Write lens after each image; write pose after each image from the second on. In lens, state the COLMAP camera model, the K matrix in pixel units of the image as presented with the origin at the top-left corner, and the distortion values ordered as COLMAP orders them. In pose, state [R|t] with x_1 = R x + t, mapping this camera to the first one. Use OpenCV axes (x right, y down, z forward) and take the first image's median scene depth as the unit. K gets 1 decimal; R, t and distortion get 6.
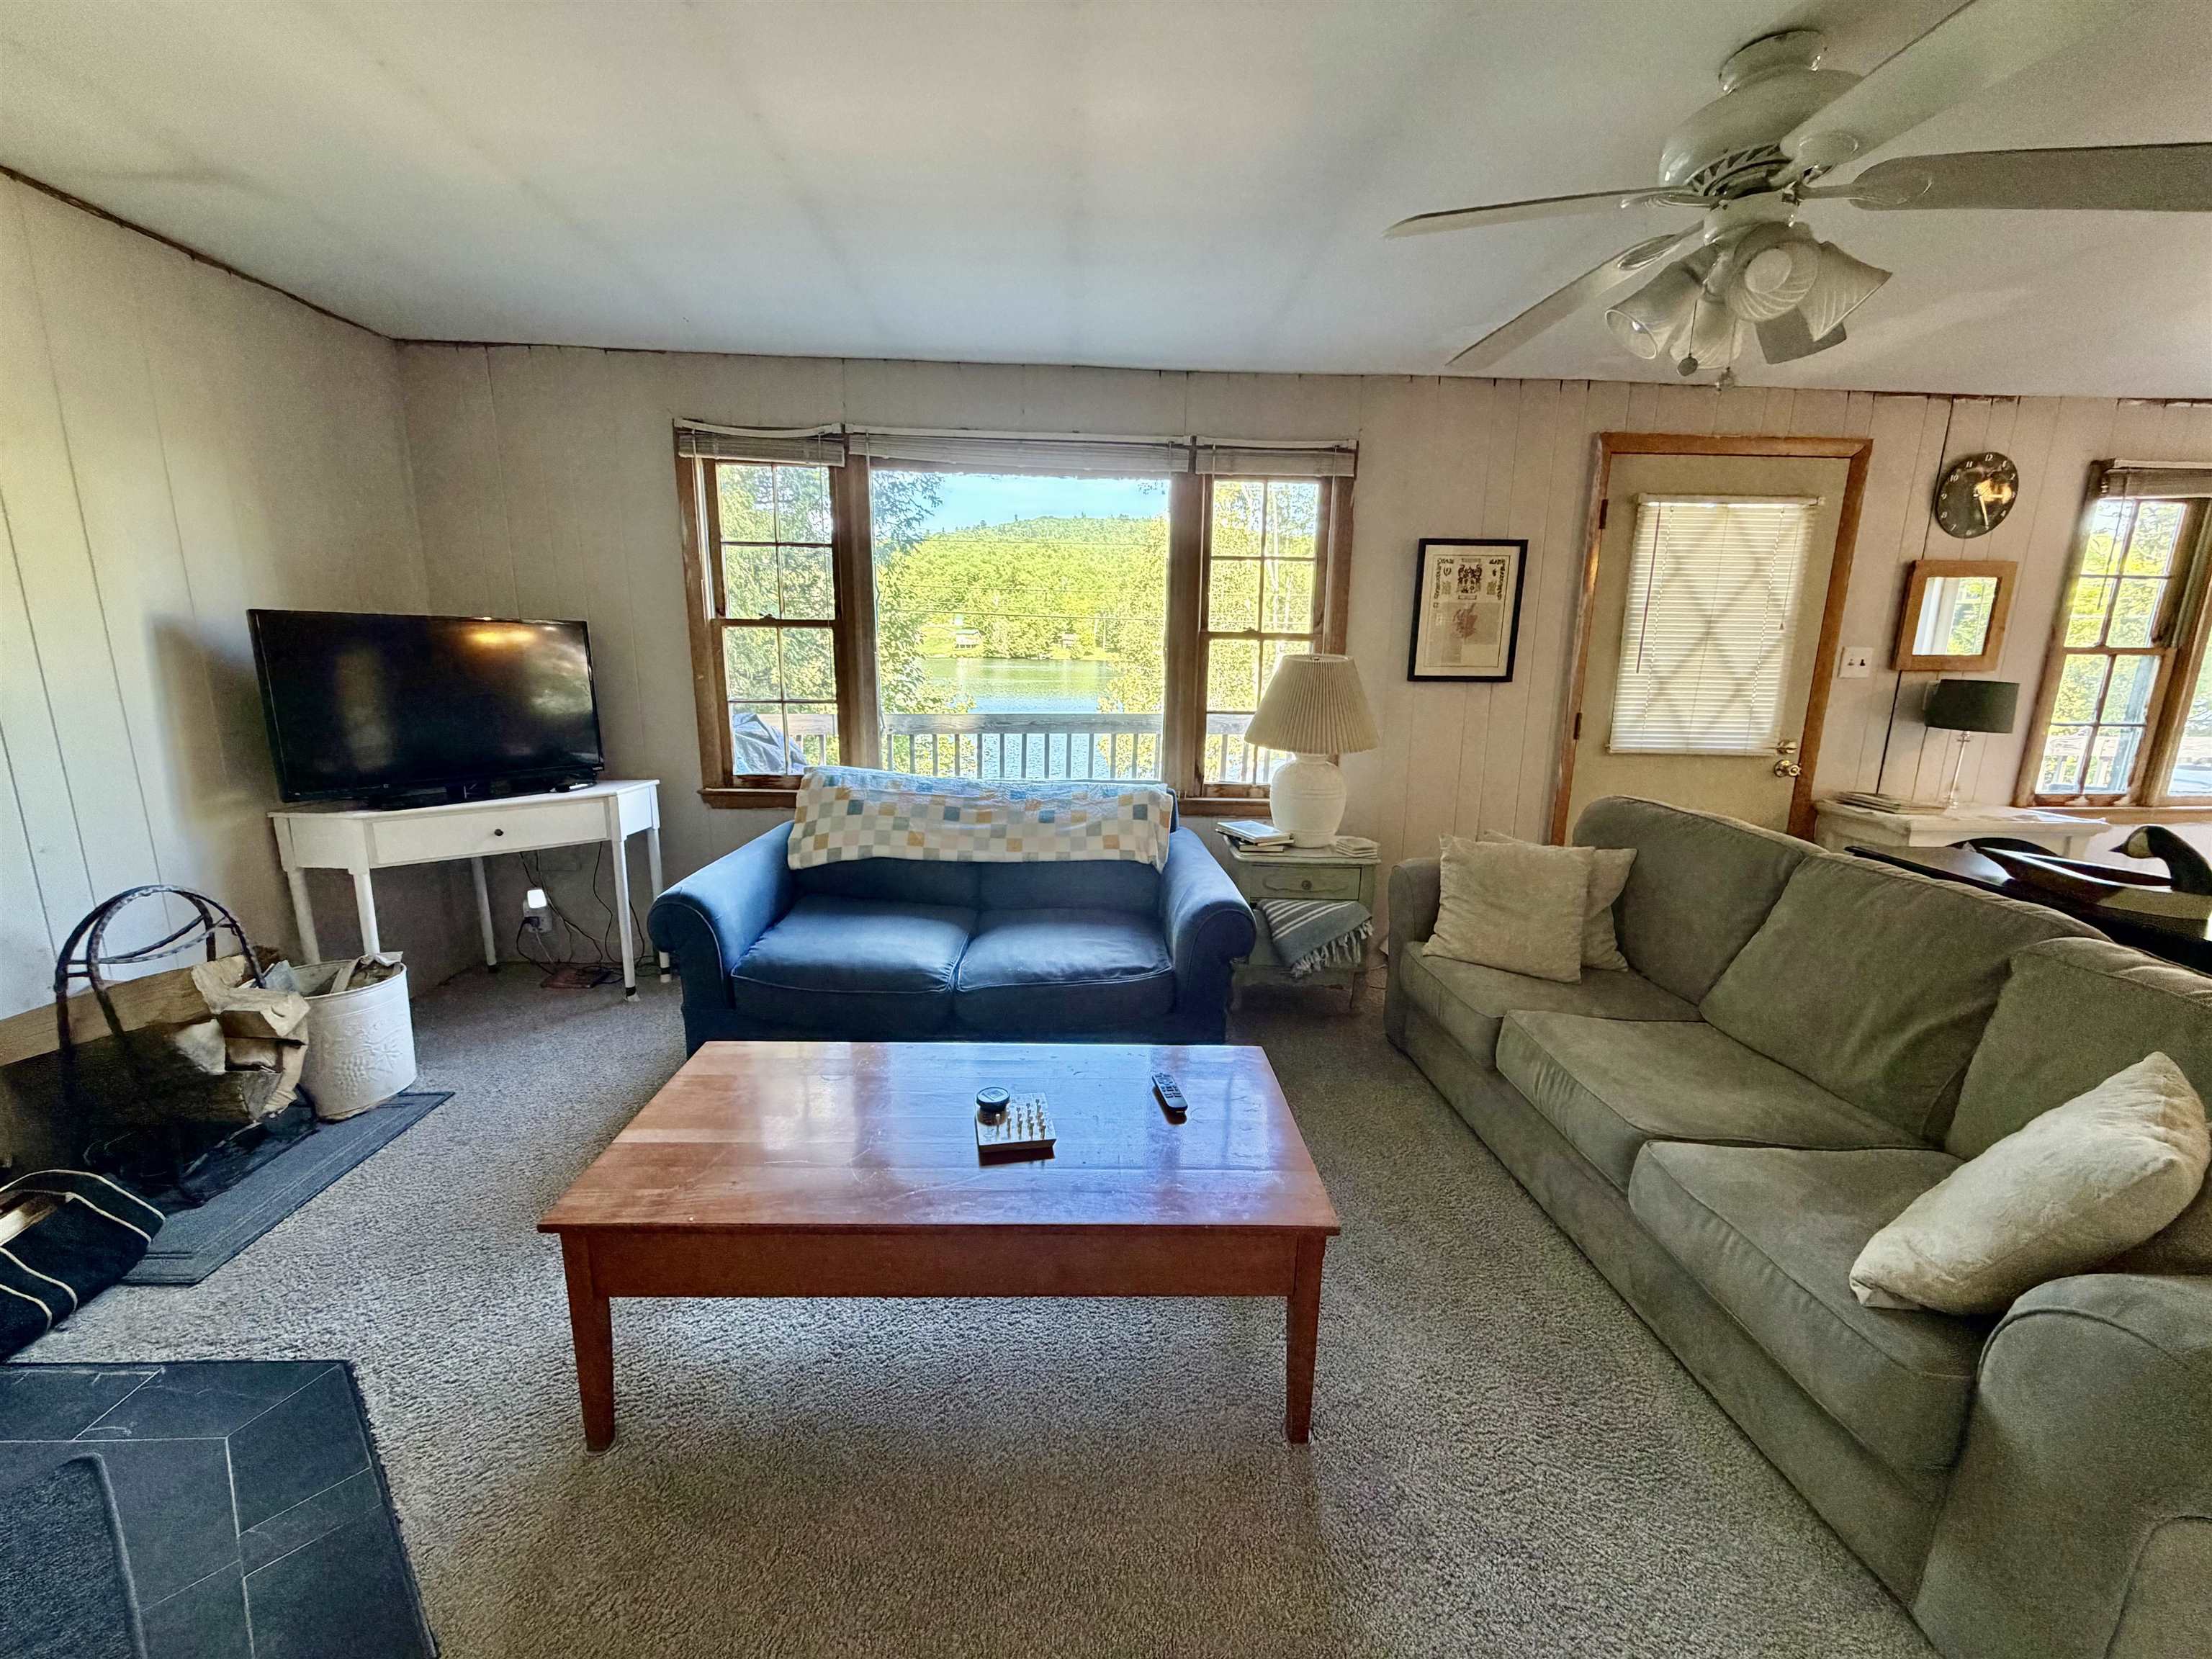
lens RADIAL K [[881.7, 0, 1102.2], [0, 881.7, 831.9], [0, 0, 1]] dist [-0.000675, 0.000331]
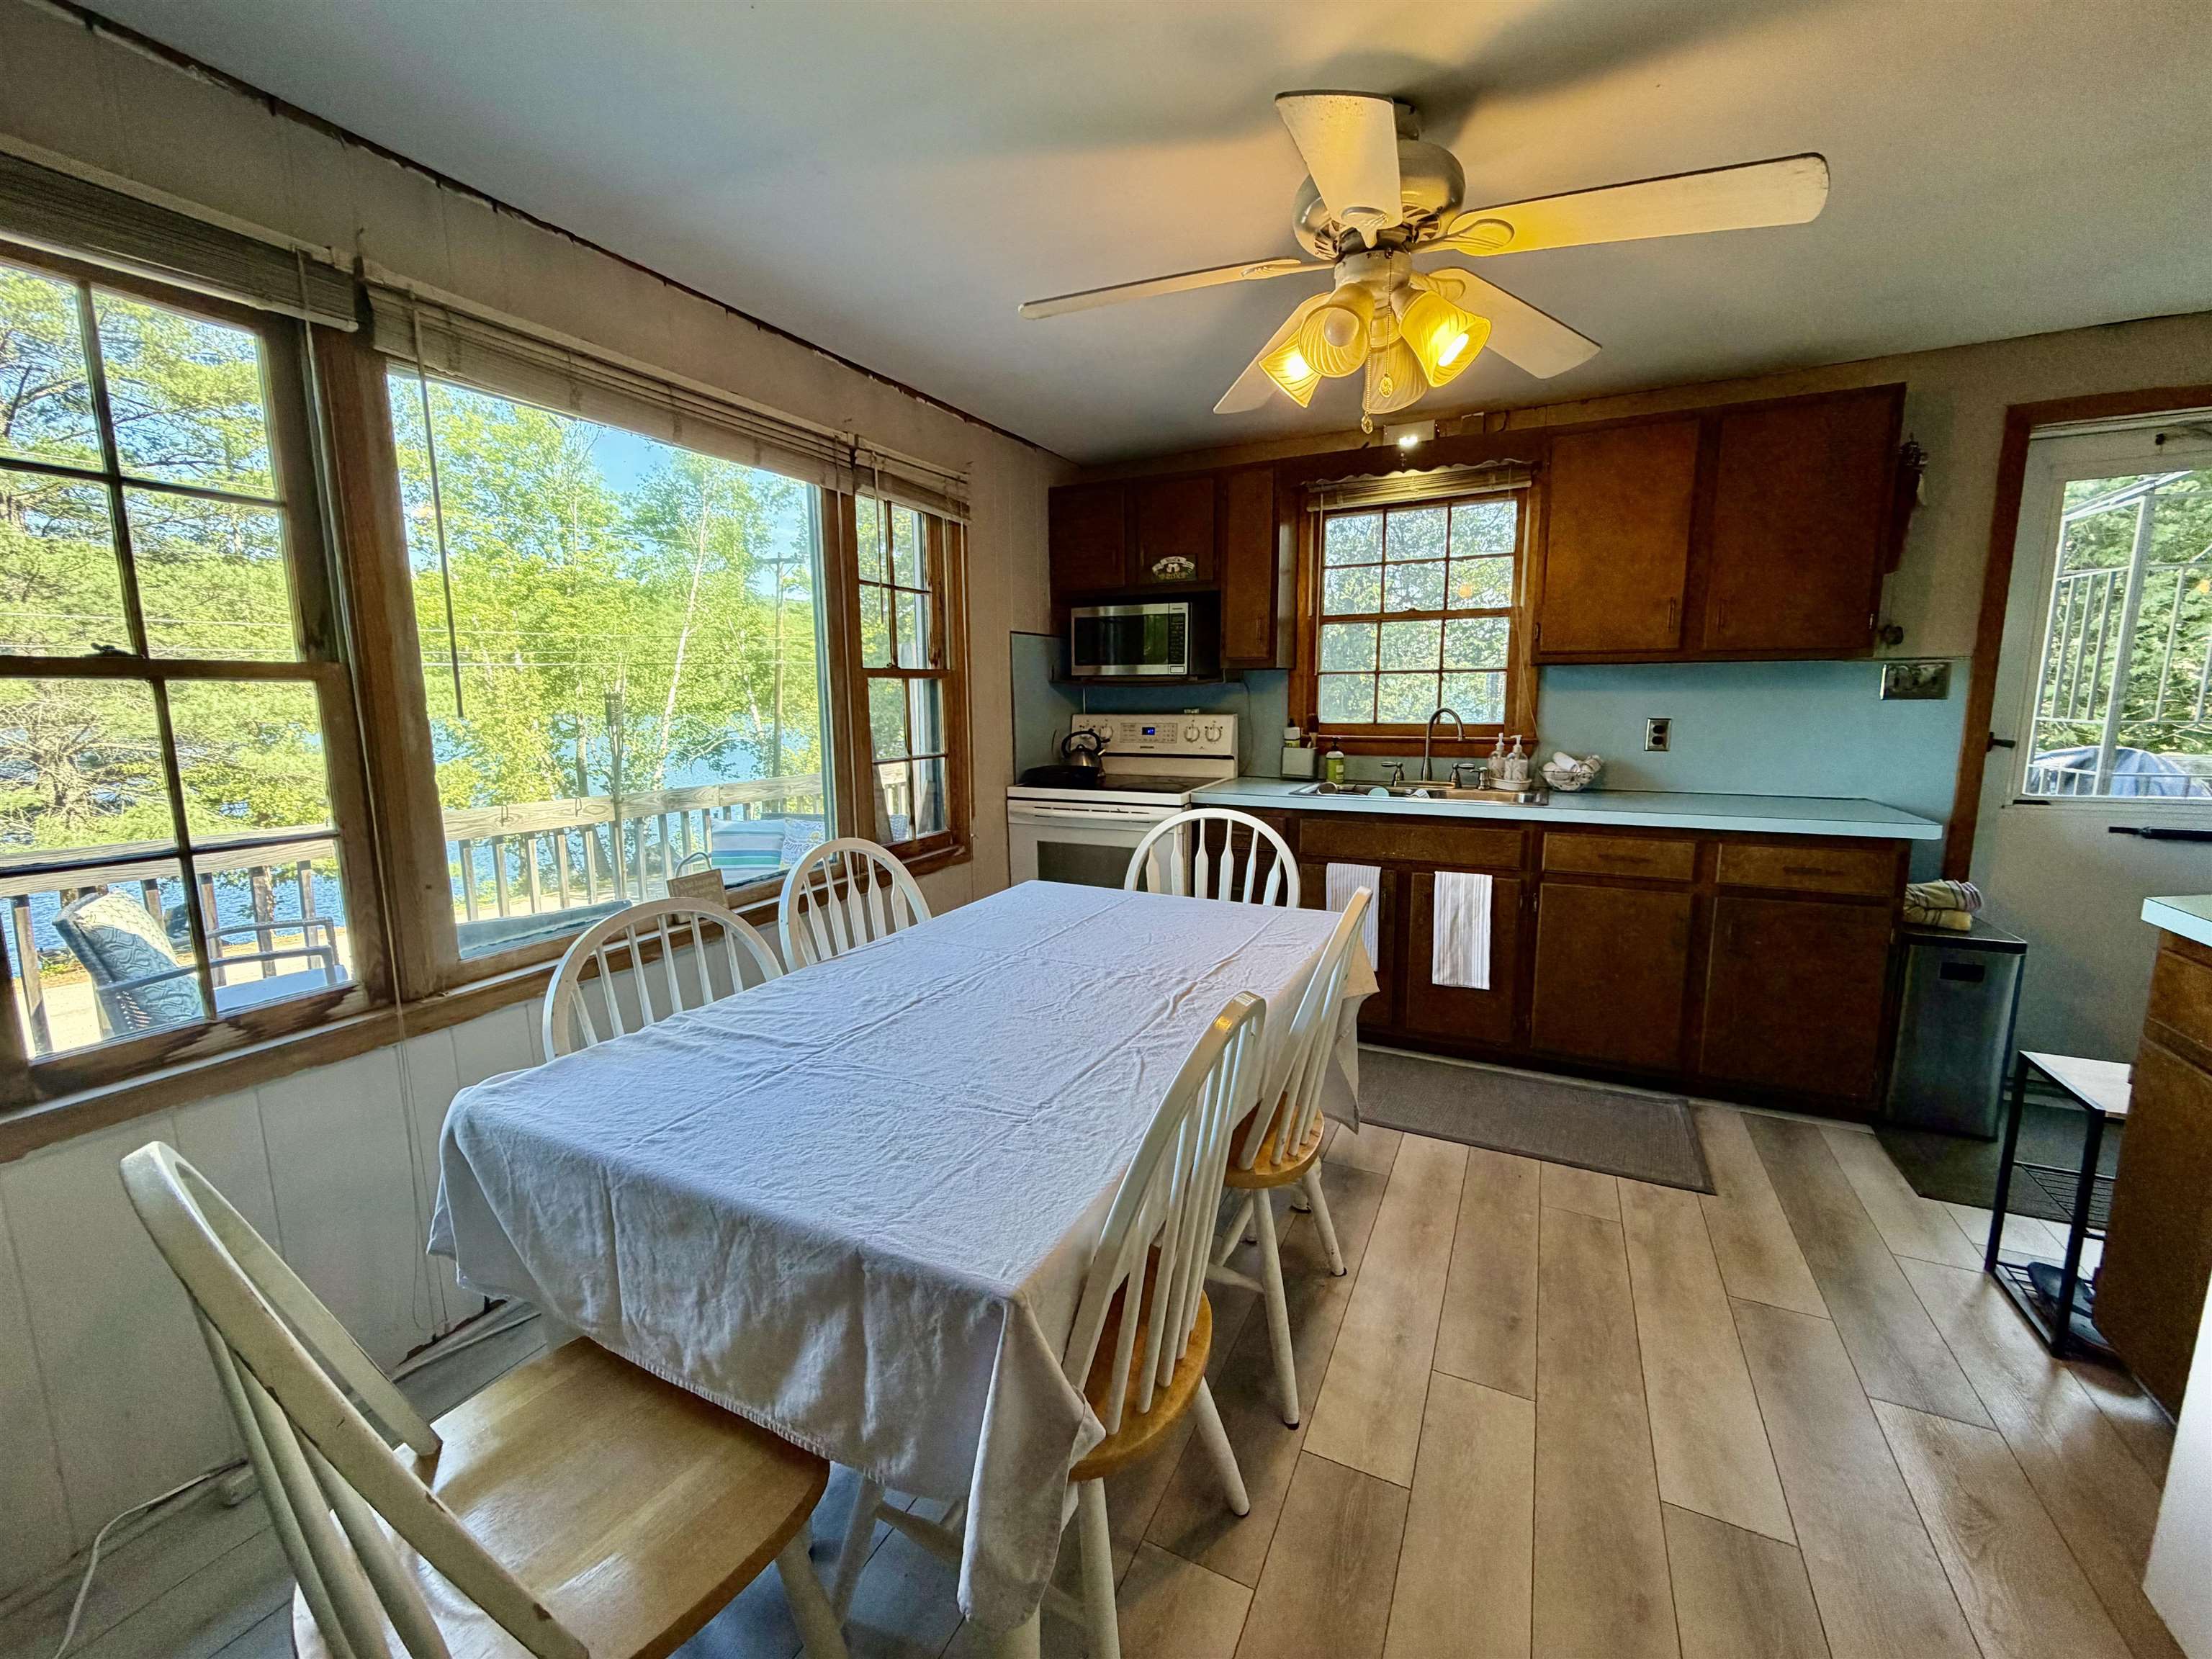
lens RADIAL K [[881.7, 0, 1101.9], [0, 881.7, 828.2], [0, 0, 1]] dist [-0.000675, 0.000331]
pose [[0.477087, -0.146060, 0.866634, 1.066802], [0.193883, 0.979290, 0.058314, -0.082252], [-0.857203, 0.140205, 0.495525, 0.485781]]
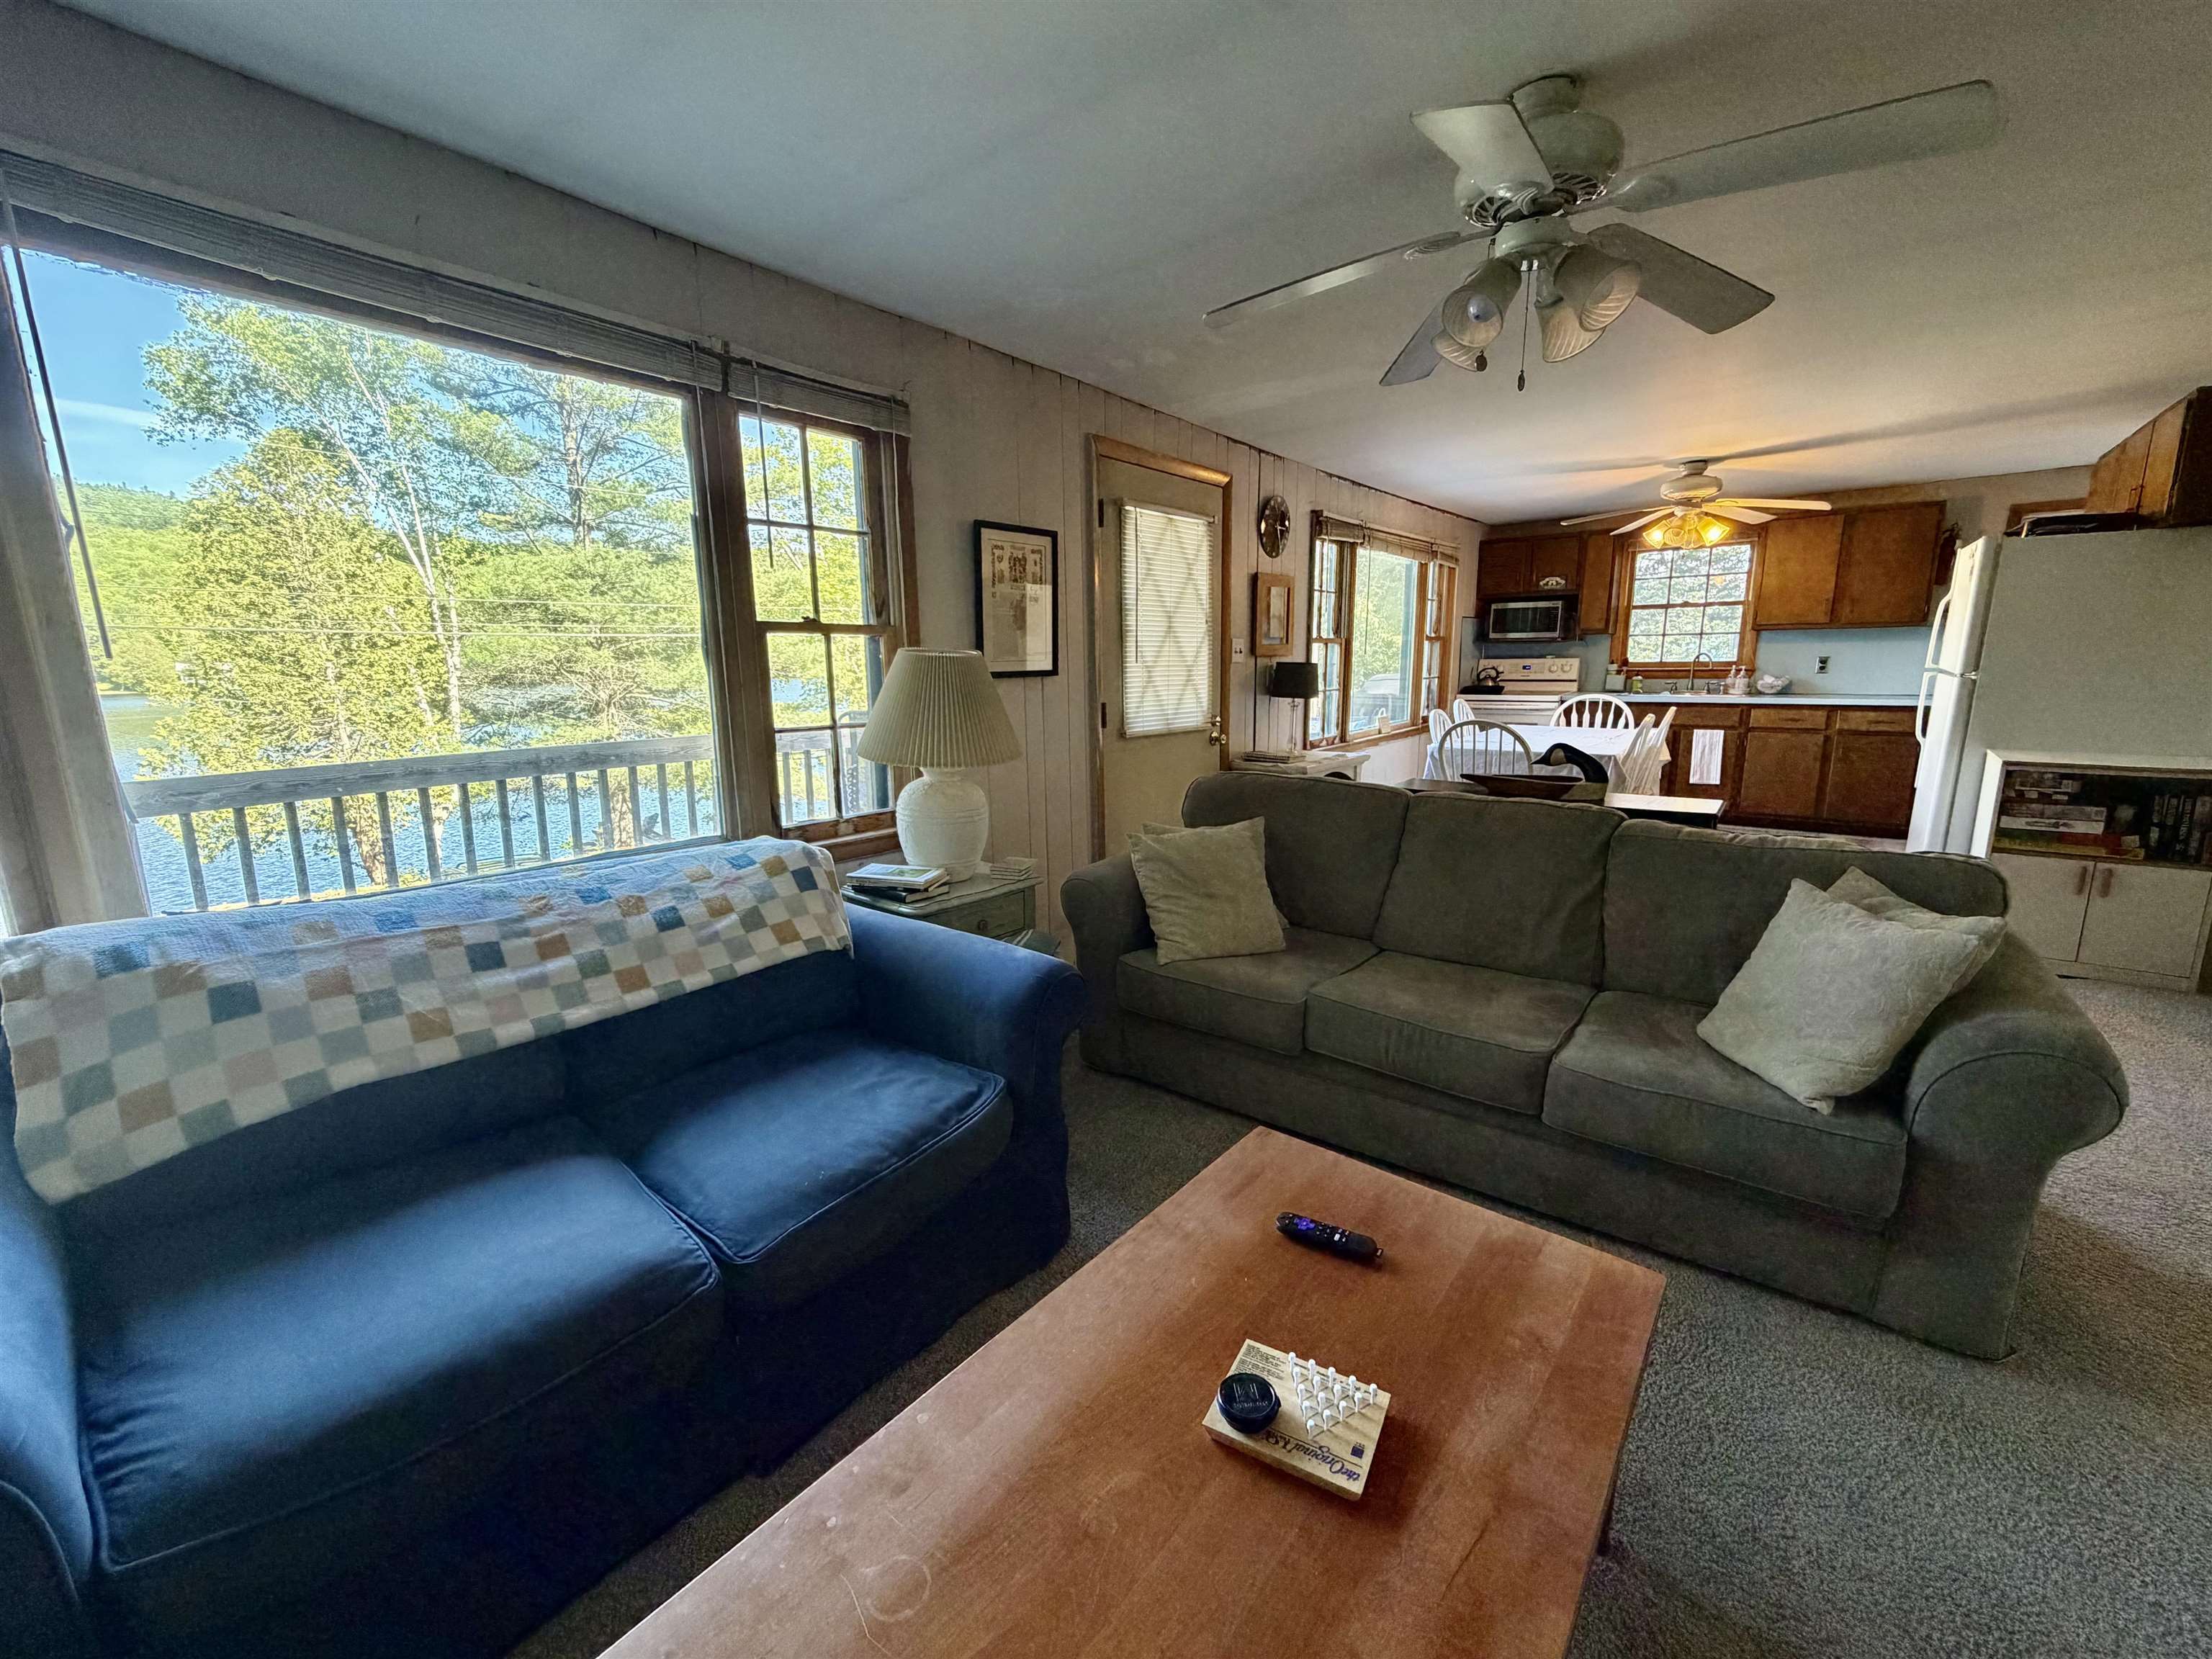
lens RADIAL K [[881.7, 0, 1100.5], [0, 881.7, 828.5], [0, 0, 1]] dist [-0.000675, 0.000331]
pose [[0.654553, -0.164215, 0.737966, -0.271529], [0.177217, 0.982255, 0.061390, -0.055748], [-0.734952, 0.090597, 0.672040, 0.328487]]
